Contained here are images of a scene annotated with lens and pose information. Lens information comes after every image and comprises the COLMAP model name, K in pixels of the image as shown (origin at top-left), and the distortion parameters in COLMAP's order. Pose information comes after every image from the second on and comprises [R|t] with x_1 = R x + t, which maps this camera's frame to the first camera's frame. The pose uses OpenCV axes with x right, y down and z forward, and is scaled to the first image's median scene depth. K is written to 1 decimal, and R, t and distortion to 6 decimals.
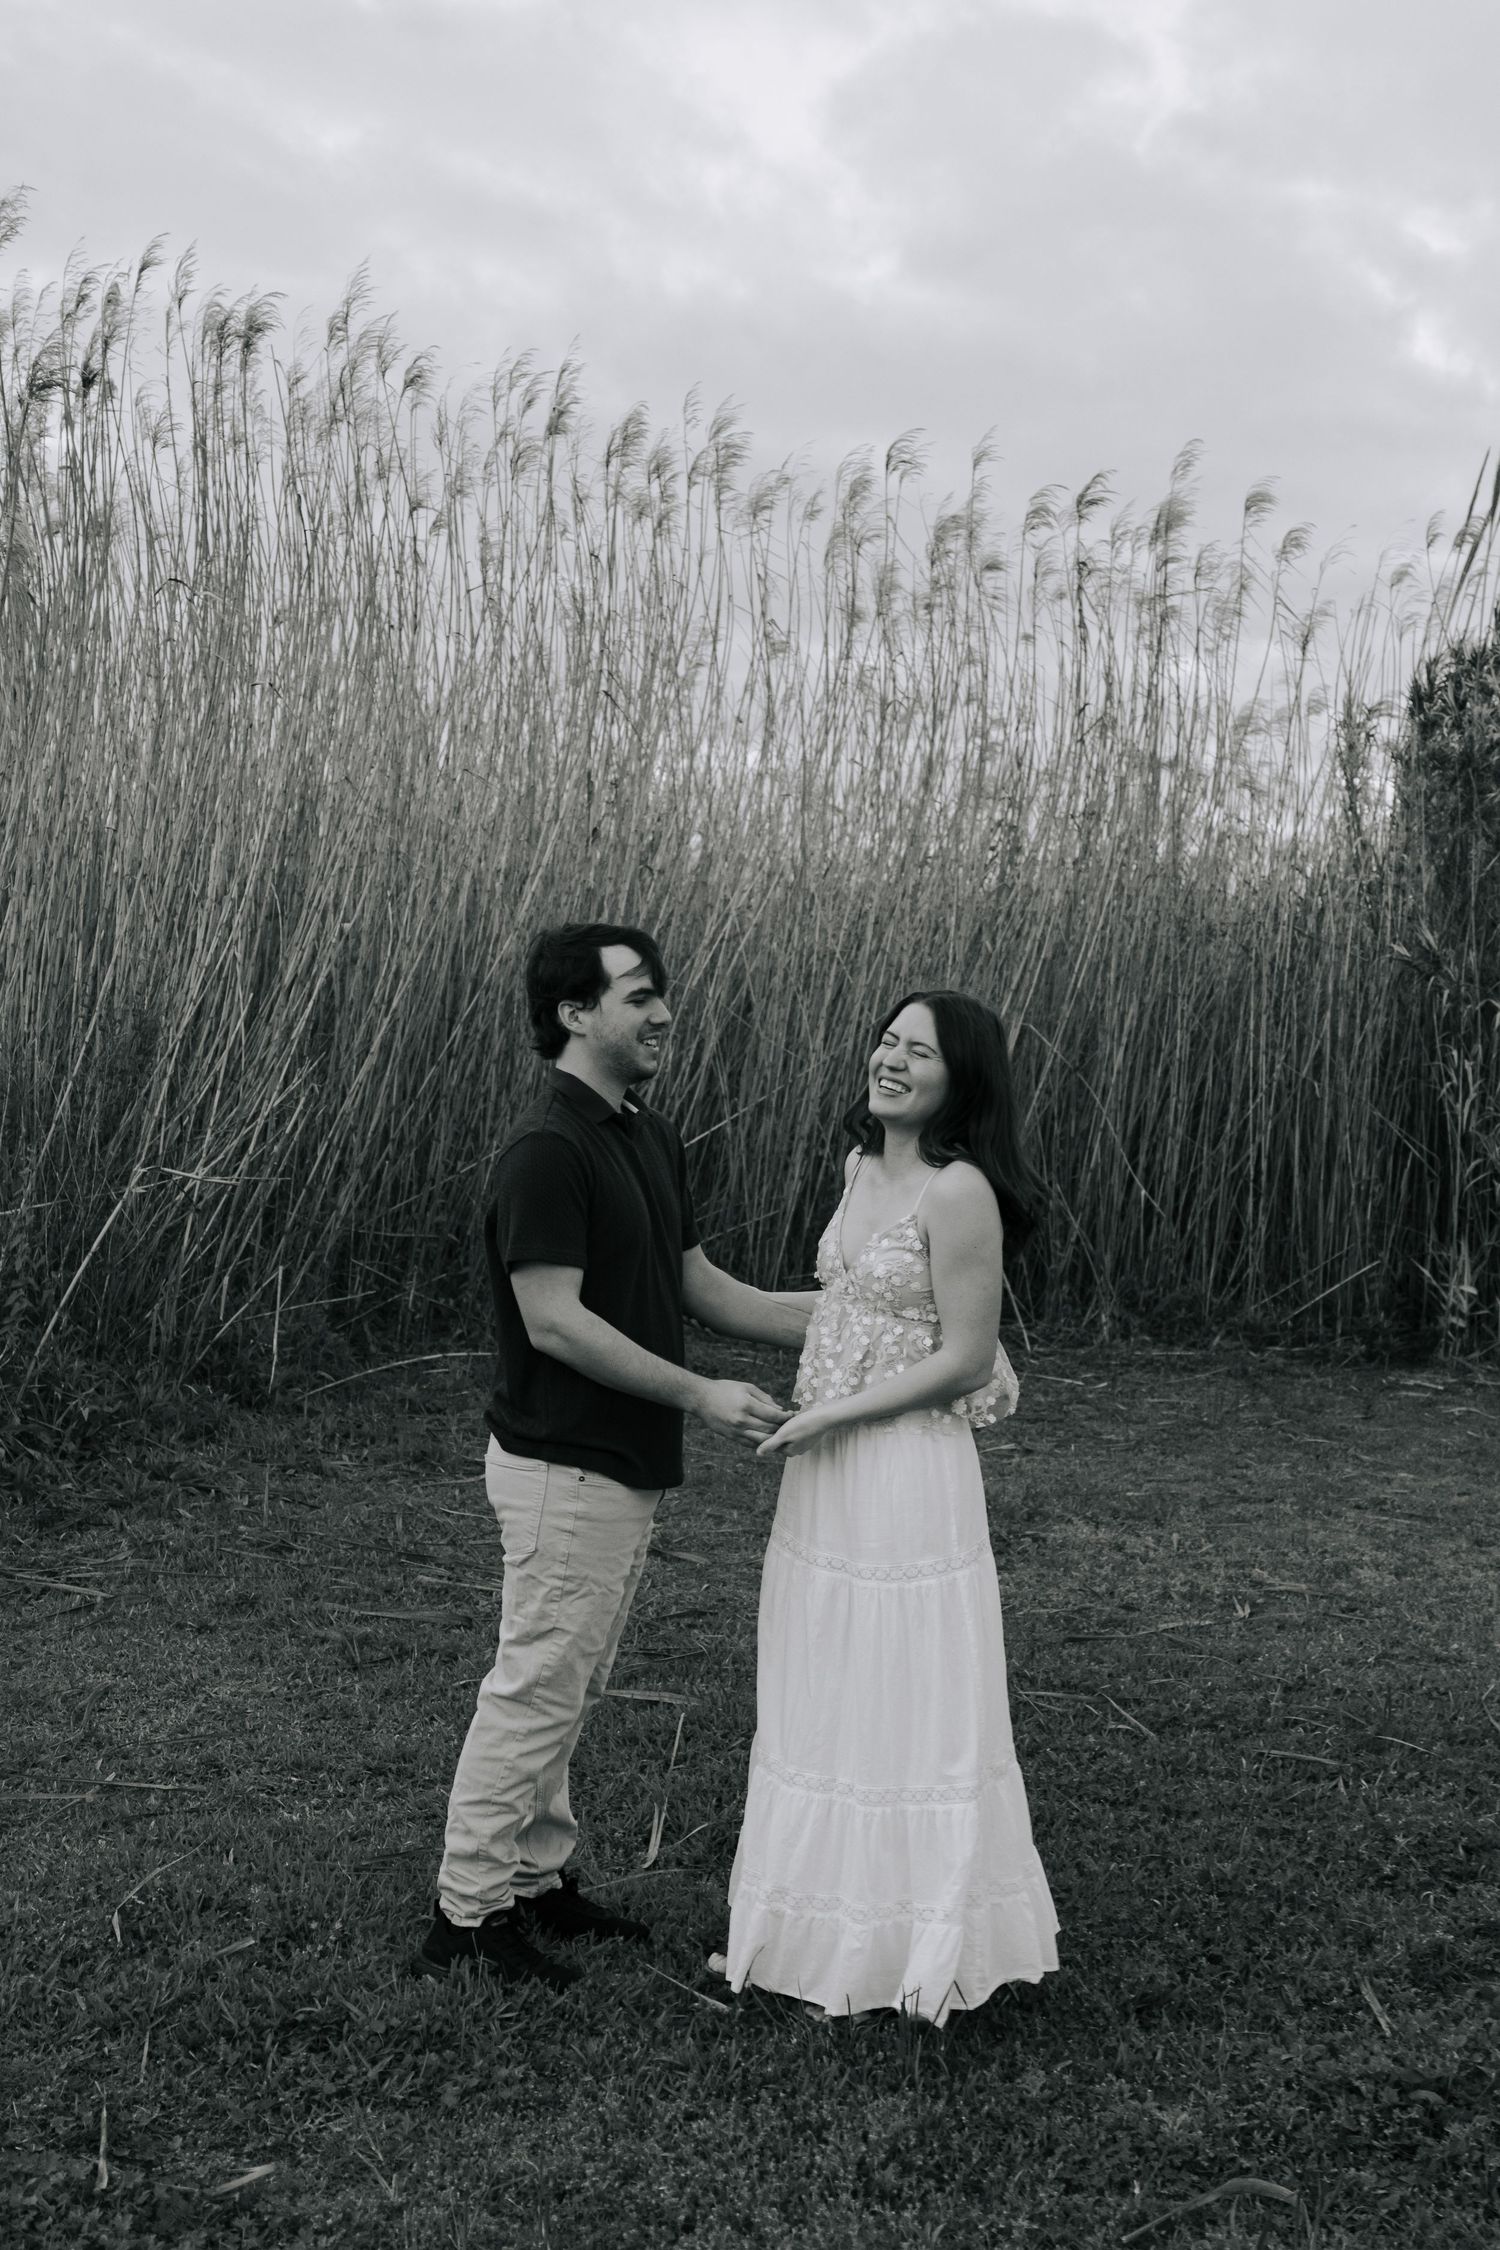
lens RADIAL K [[2458.4, 0, 750.0], [0, 2458.4, 1125.0], [0, 0, 1]] dist [0.005781, -0.035405]
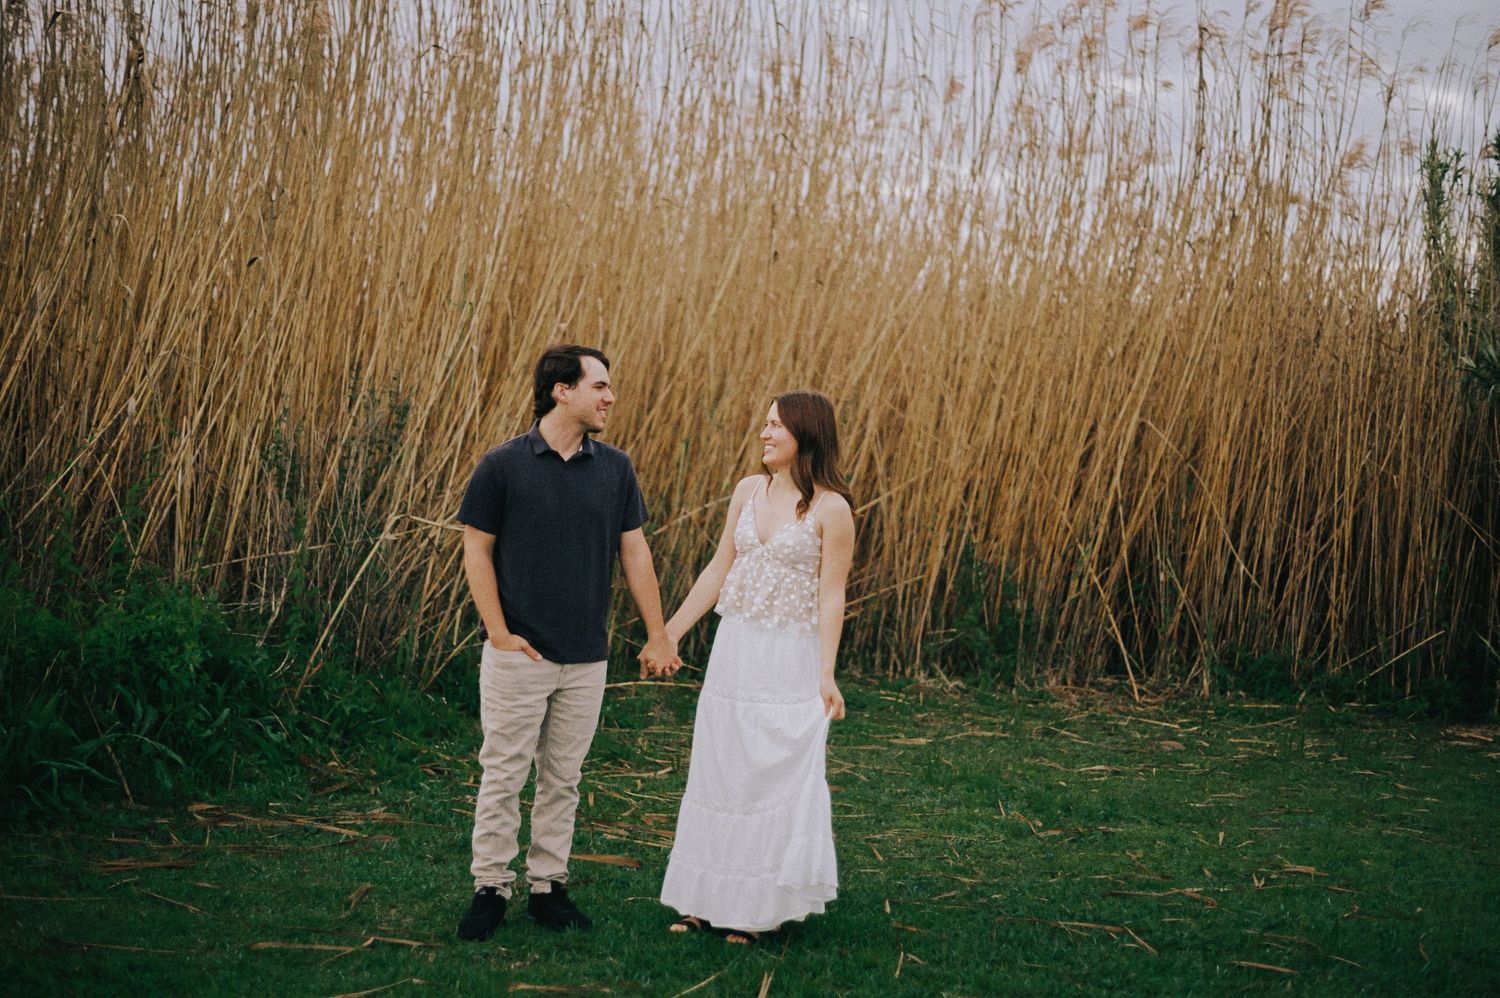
lens RADIAL K [[2291.9, 0, 750.0], [0, 2291.9, 499.0], [0, 0, 1]] dist [-0.094279, -0.060967]
pose [[0.996292, 0.020633, -0.083527, 0.025286], [-0.021438, 0.999732, -0.008754, 0.012934], [0.083324, 0.010512, 0.996467, -0.123750]]
